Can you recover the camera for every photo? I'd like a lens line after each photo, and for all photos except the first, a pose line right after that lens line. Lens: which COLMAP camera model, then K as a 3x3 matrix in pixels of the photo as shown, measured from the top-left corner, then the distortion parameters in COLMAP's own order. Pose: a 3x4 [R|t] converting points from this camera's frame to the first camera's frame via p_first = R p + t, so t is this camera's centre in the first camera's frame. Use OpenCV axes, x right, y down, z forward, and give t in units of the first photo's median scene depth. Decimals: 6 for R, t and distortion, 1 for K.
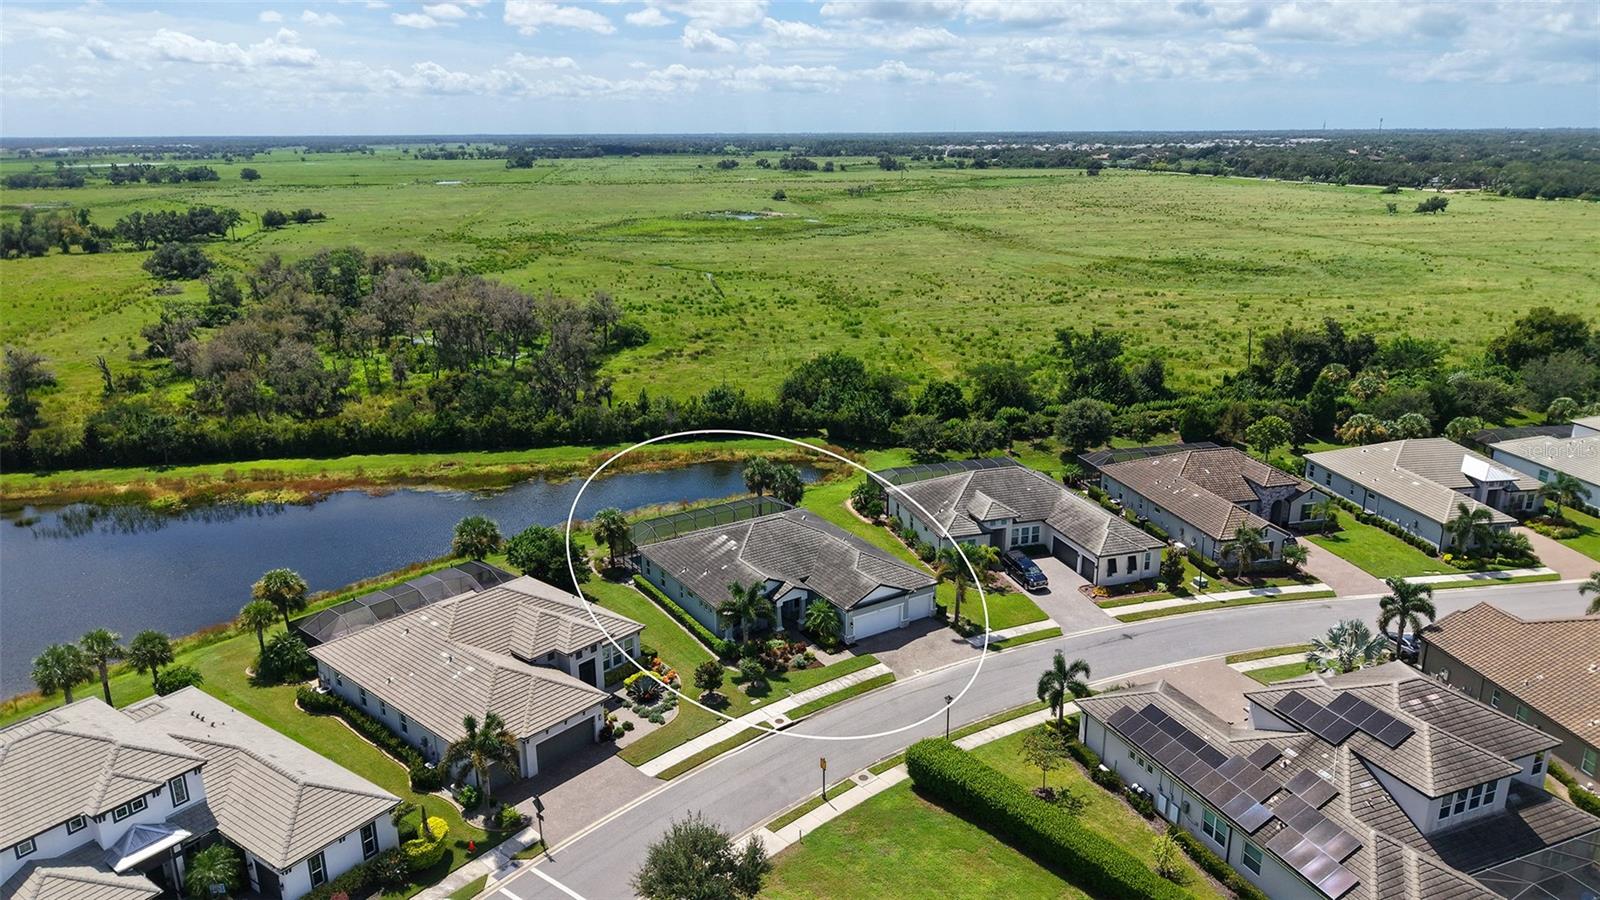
lens RADIAL K [[1062.9, 0, 800.0], [0, 1062.9, 450.0], [0, 0, 1]] dist [0.065468, -0.081923]
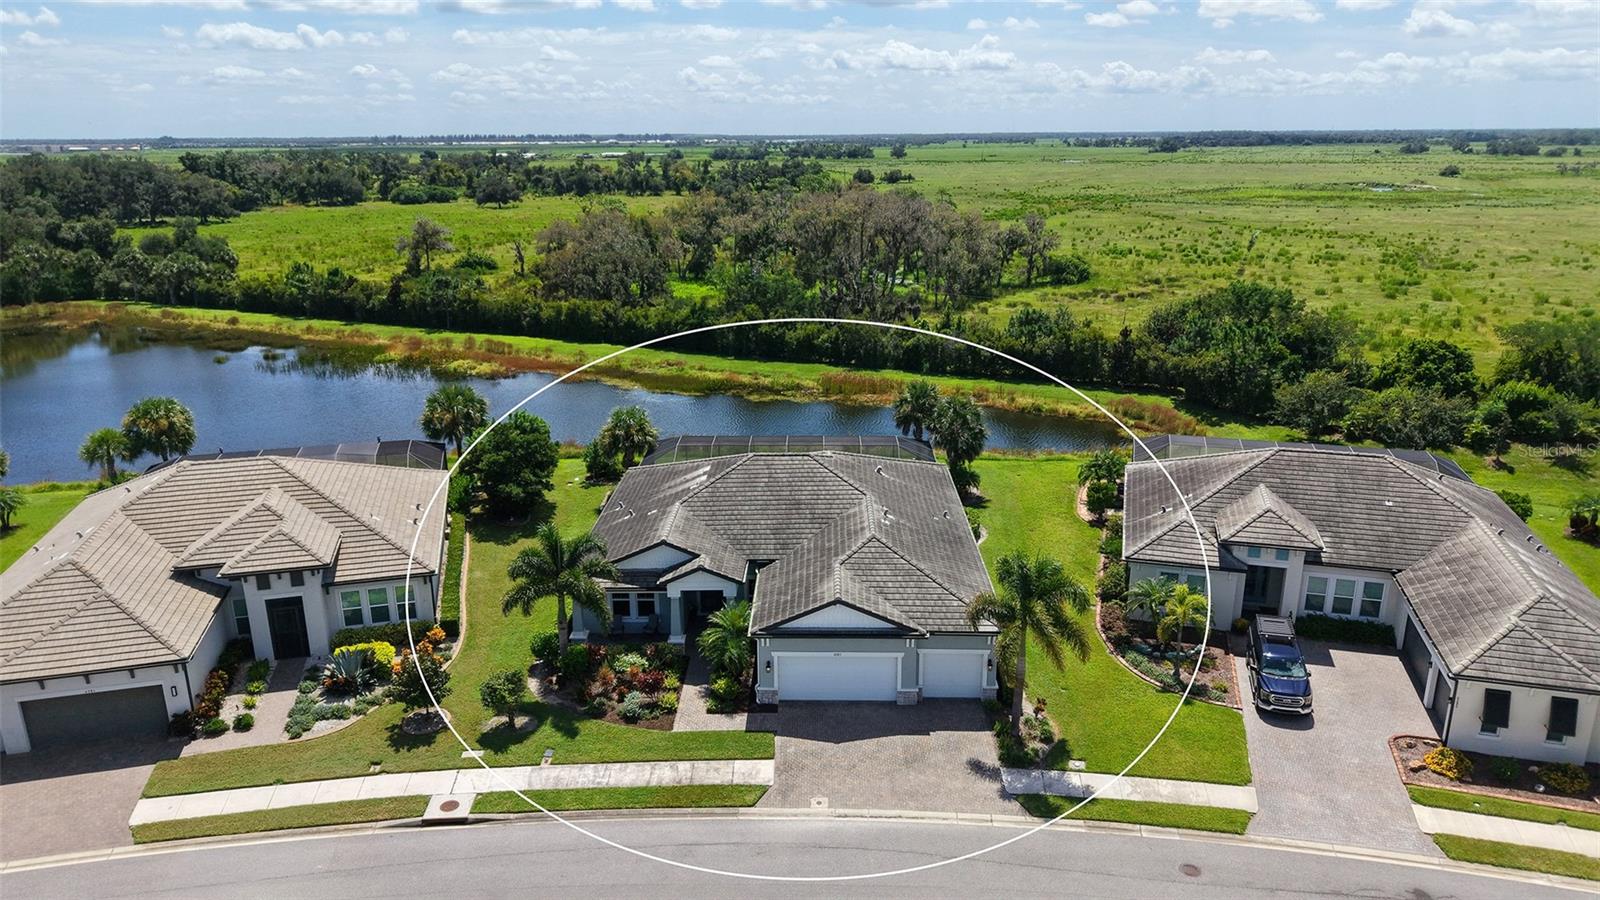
lens RADIAL K [[1087.2, 0, 796.8], [0, 1087.2, 409.4], [0, 0, 1]] dist [0.002998, -0.004400]
pose [[0.830215, 0.136255, -0.540534, 0.292374], [-0.156093, 0.987699, 0.009229, 0.037480], [0.535143, 0.076711, 0.841272, 0.535667]]
